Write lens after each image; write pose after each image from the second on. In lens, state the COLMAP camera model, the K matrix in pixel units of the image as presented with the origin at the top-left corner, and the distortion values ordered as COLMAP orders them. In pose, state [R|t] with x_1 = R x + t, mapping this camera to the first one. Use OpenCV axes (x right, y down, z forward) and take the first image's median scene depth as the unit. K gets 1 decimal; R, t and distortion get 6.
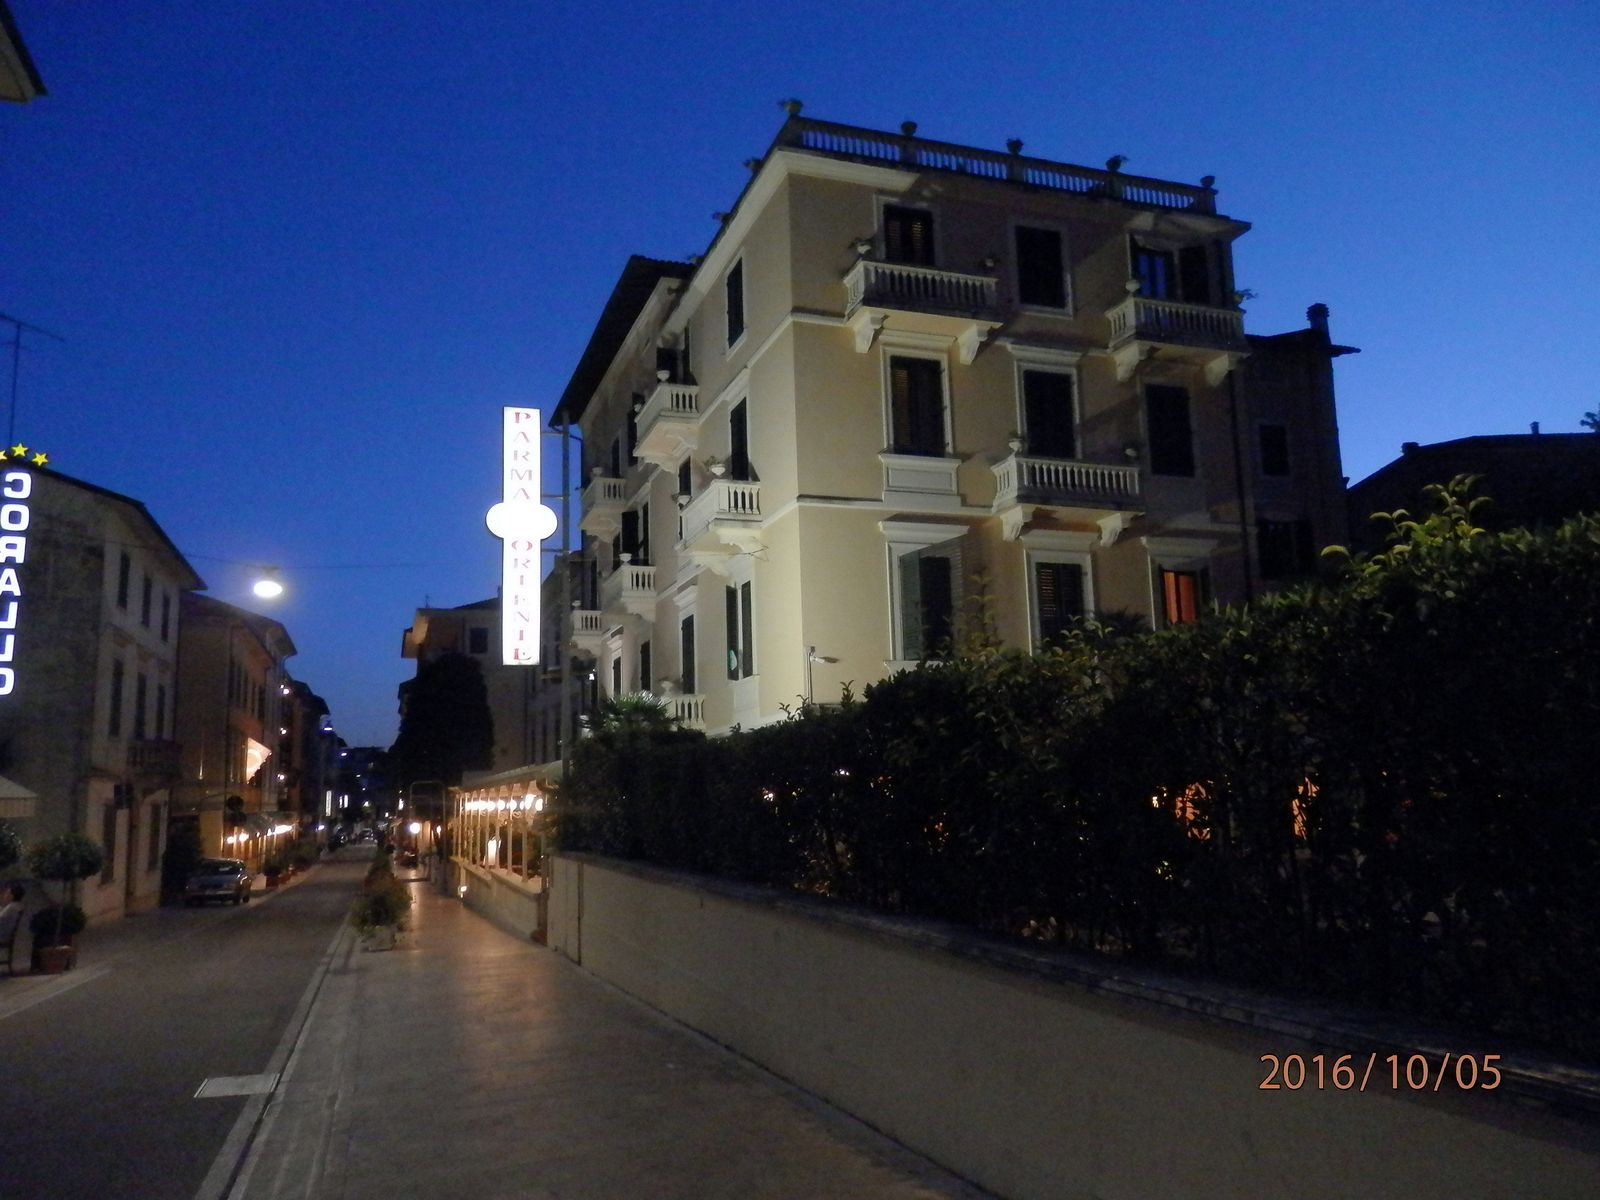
lens RADIAL K [[1172.7, 0, 799.8], [0, 1172.7, 600.0], [0, 0, 1]] dist [0.036919, -0.031836]
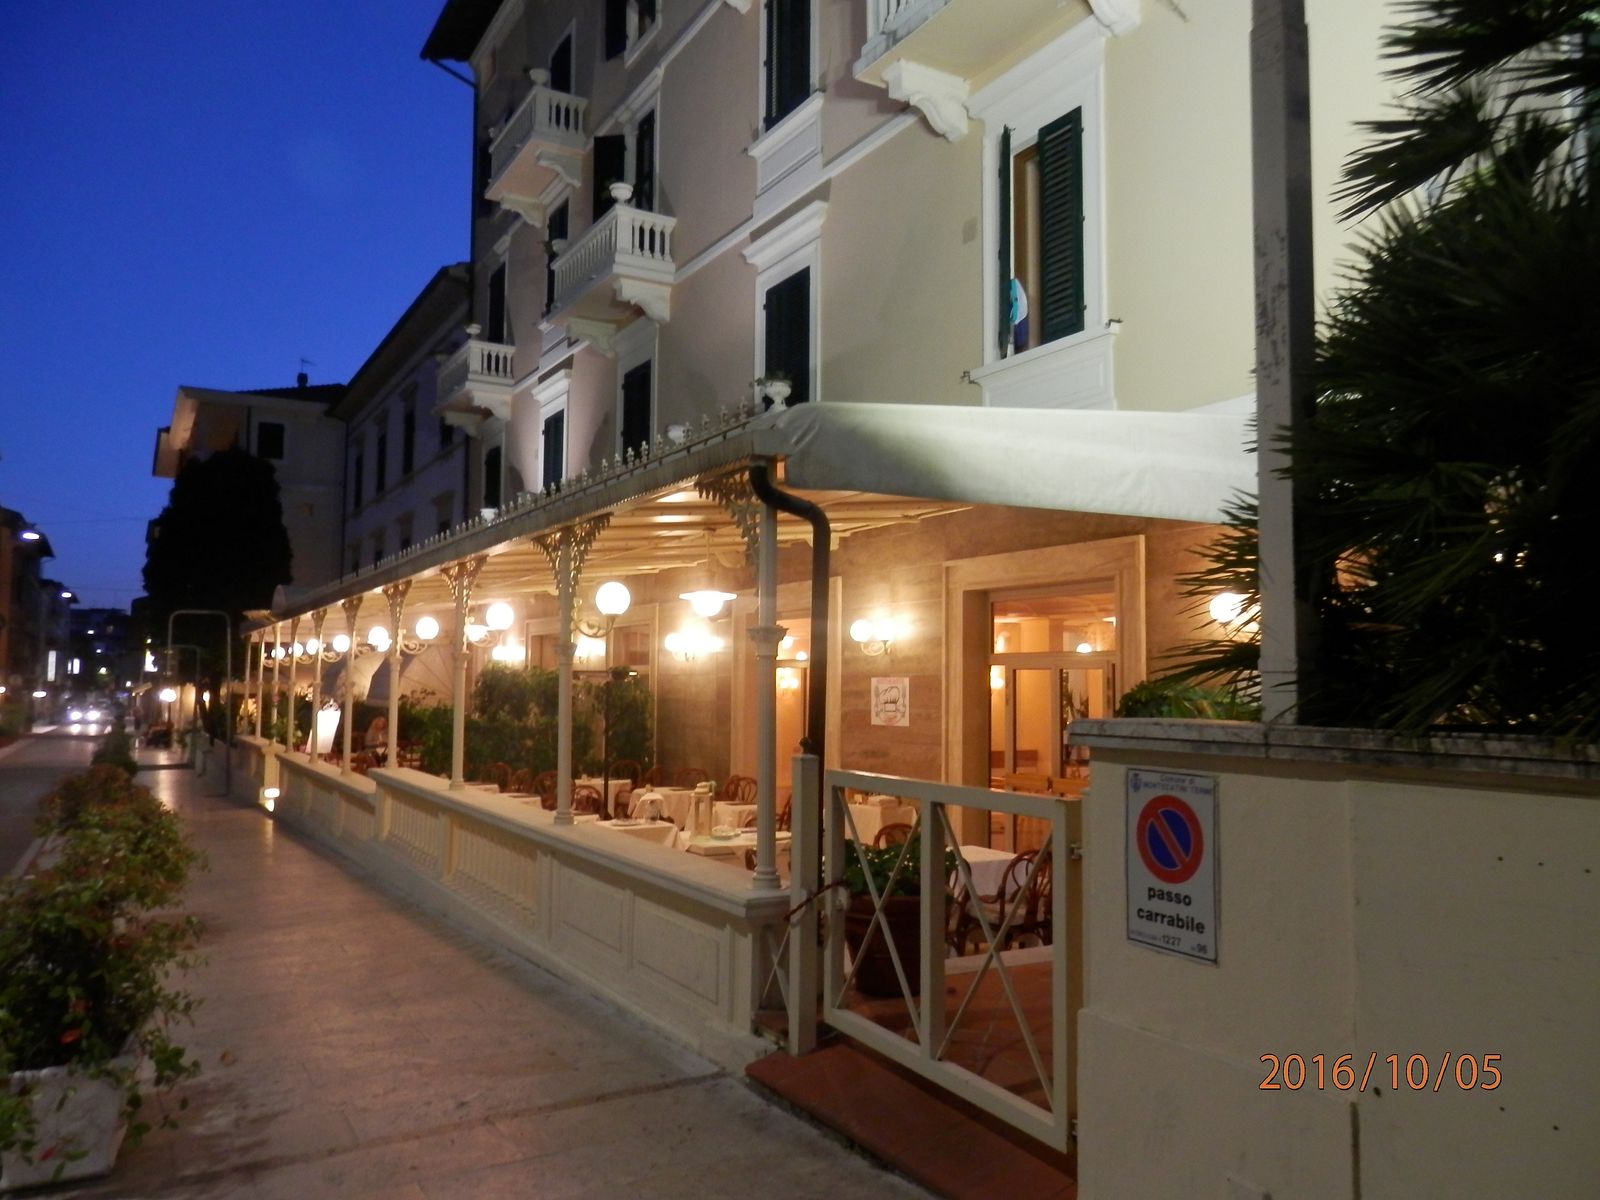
lens RADIAL K [[1172.7, 0, 800.8], [0, 1172.7, 602.1], [0, 0, 1]] dist [0.036919, -0.031836]
pose [[0.982476, 0.053907, 0.178424, -0.087127], [-0.069683, 0.994080, 0.083363, 0.055430], [-0.172874, -0.094335, 0.980416, 0.253305]]
